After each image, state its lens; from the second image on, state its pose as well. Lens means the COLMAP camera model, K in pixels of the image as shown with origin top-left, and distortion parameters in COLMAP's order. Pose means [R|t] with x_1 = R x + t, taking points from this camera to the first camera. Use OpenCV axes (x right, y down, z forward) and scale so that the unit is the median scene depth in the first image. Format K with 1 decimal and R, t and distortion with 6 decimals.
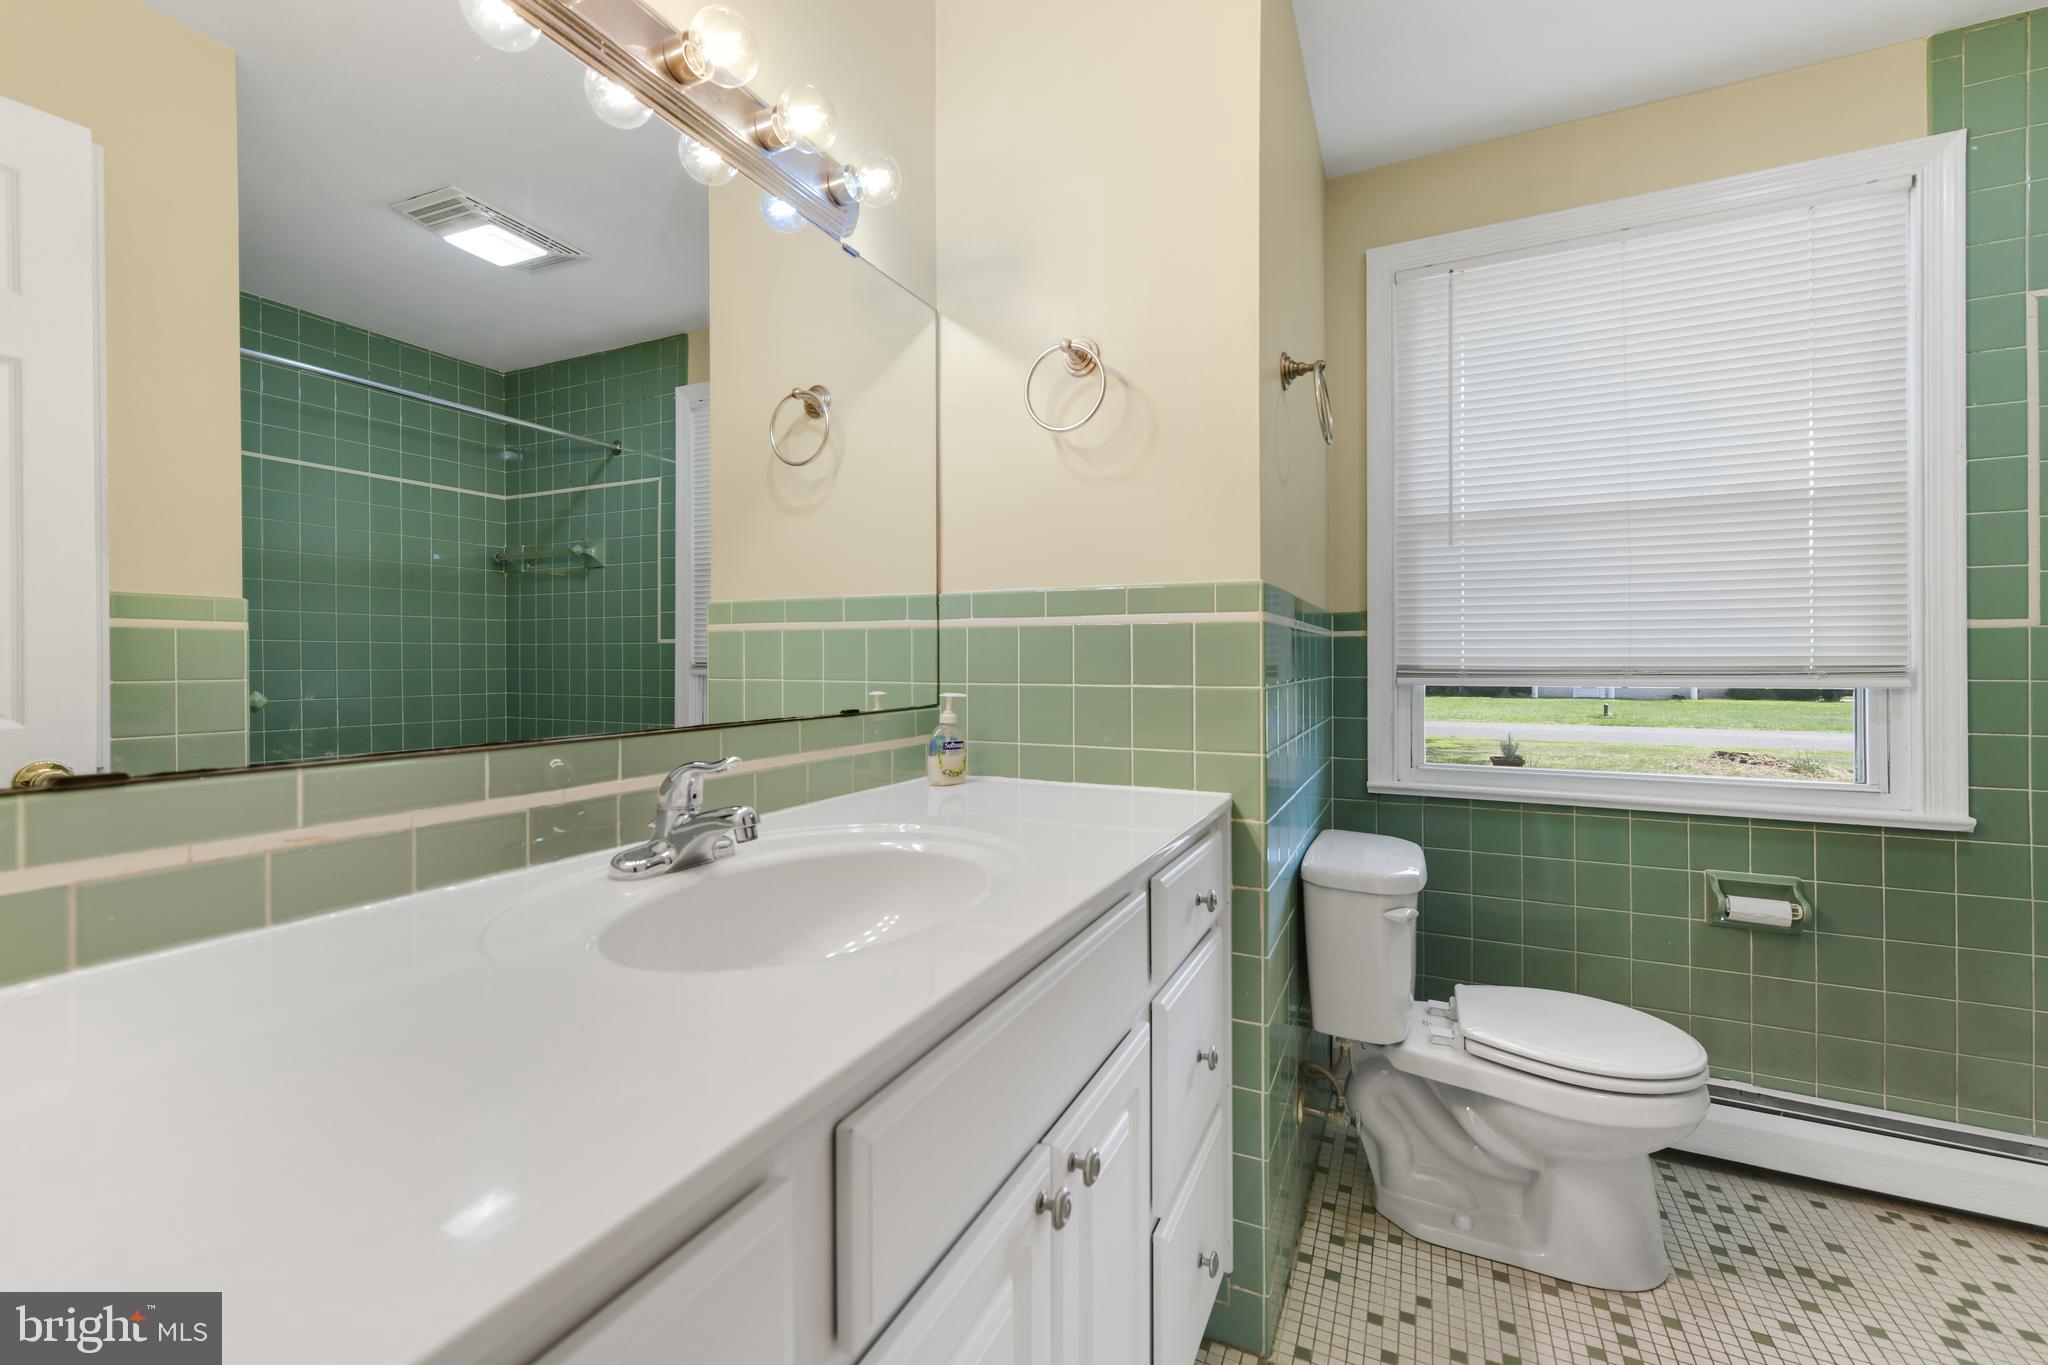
lens RADIAL K [[853.0, 0, 1029.0], [0, 853.0, 680.4], [0, 0, 1]] dist [0.003111, 0.000188]
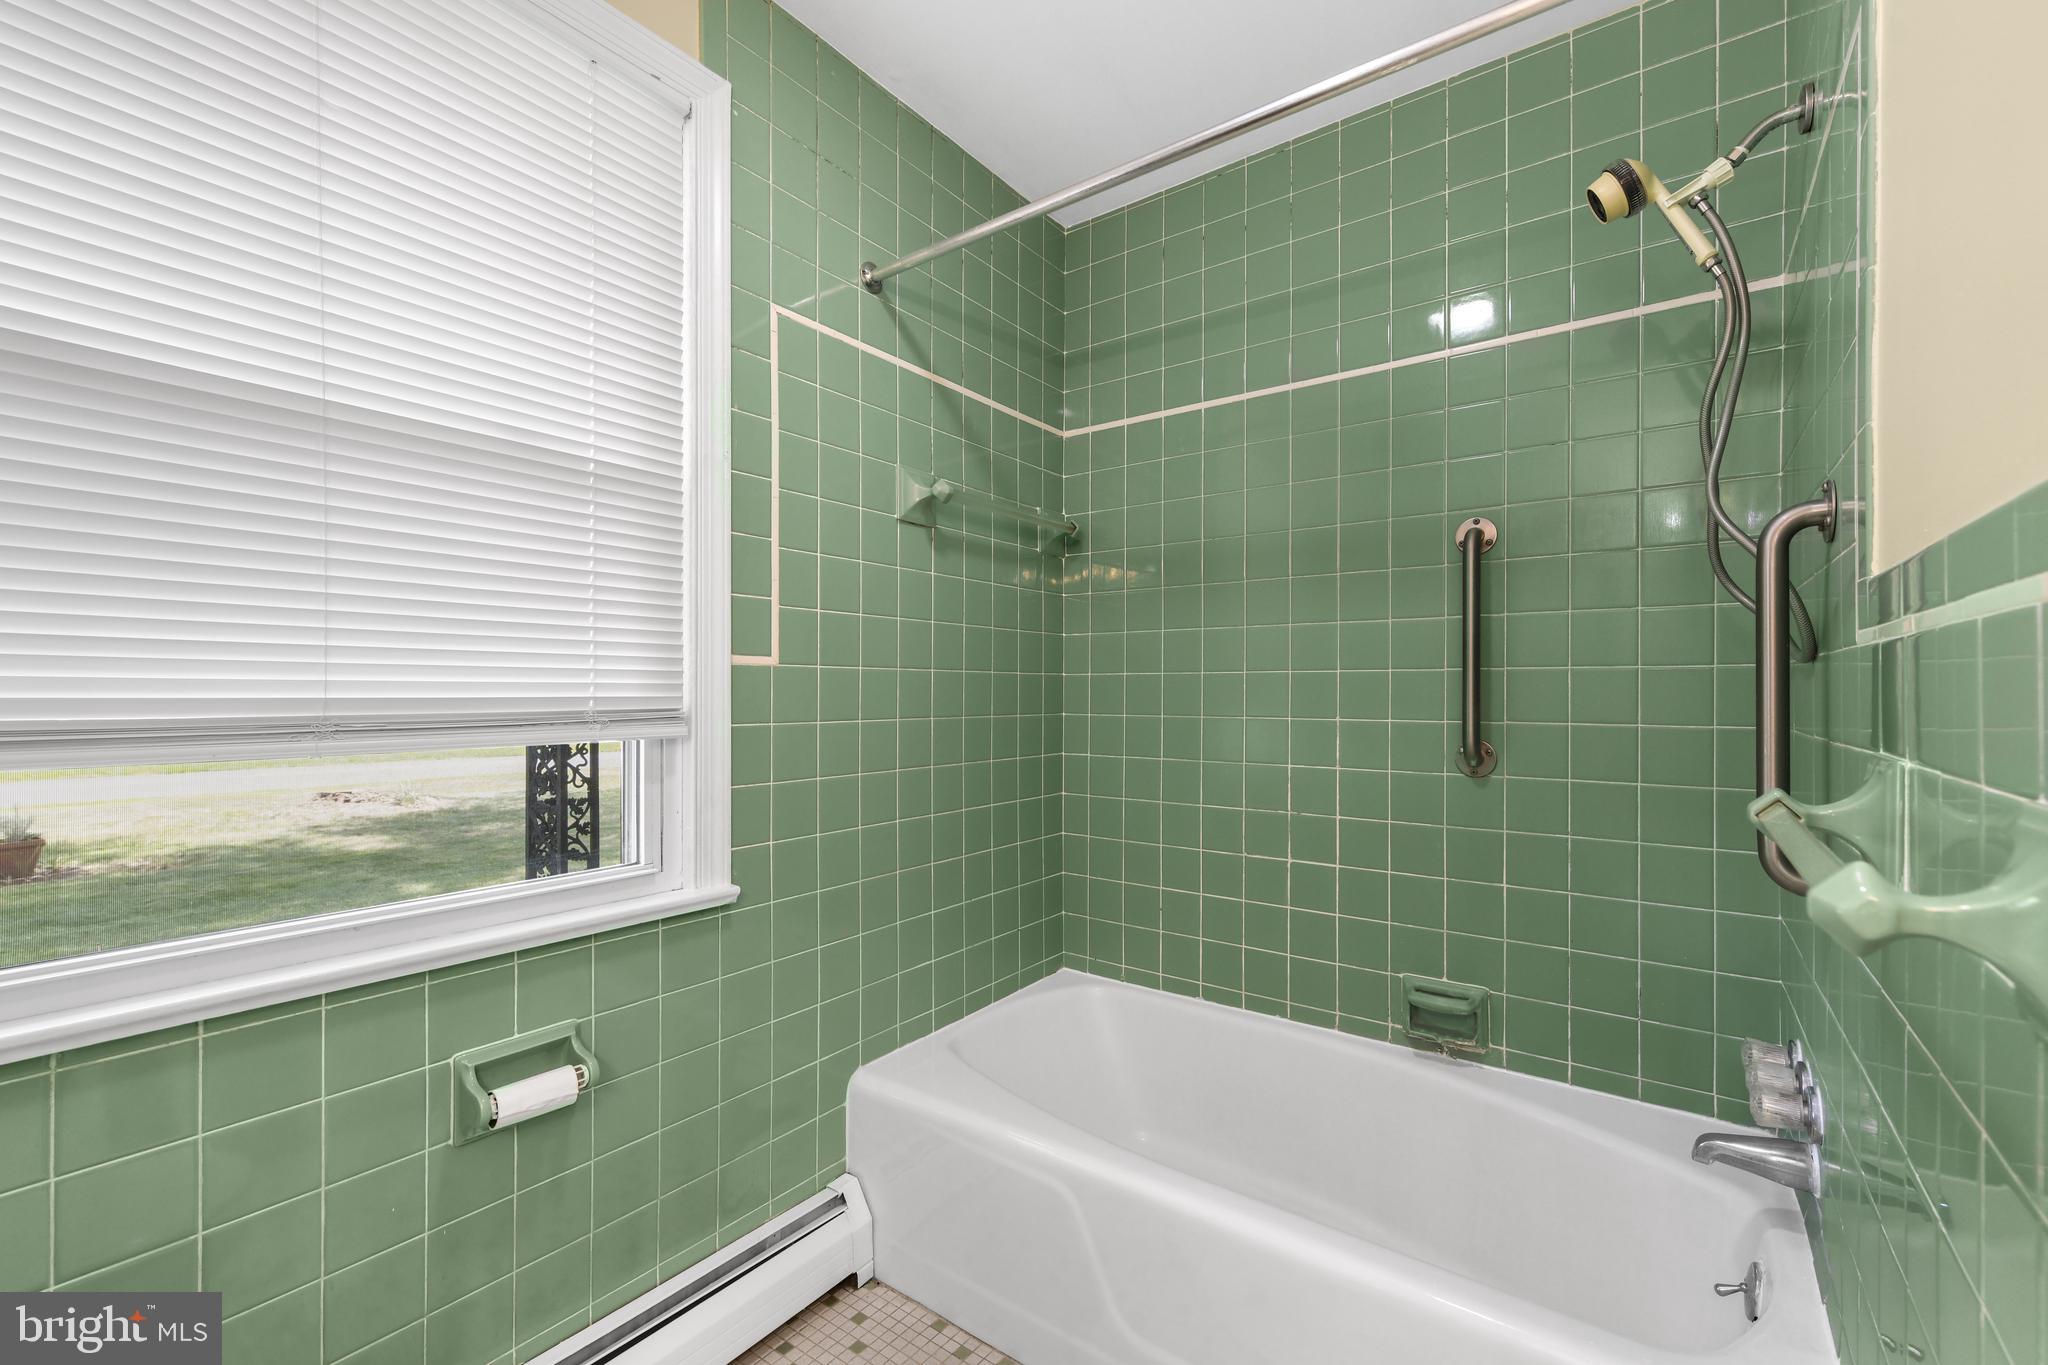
lens RADIAL K [[853.0, 0, 1029.0], [0, 853.0, 680.4], [0, 0, 1]] dist [0.003111, 0.000188]
pose [[0.189033, 0.017665, 0.981812, 0.301070], [0.021004, 0.999537, -0.022028, -0.019644], [-0.981746, 0.024786, 0.188574, 0.527029]]
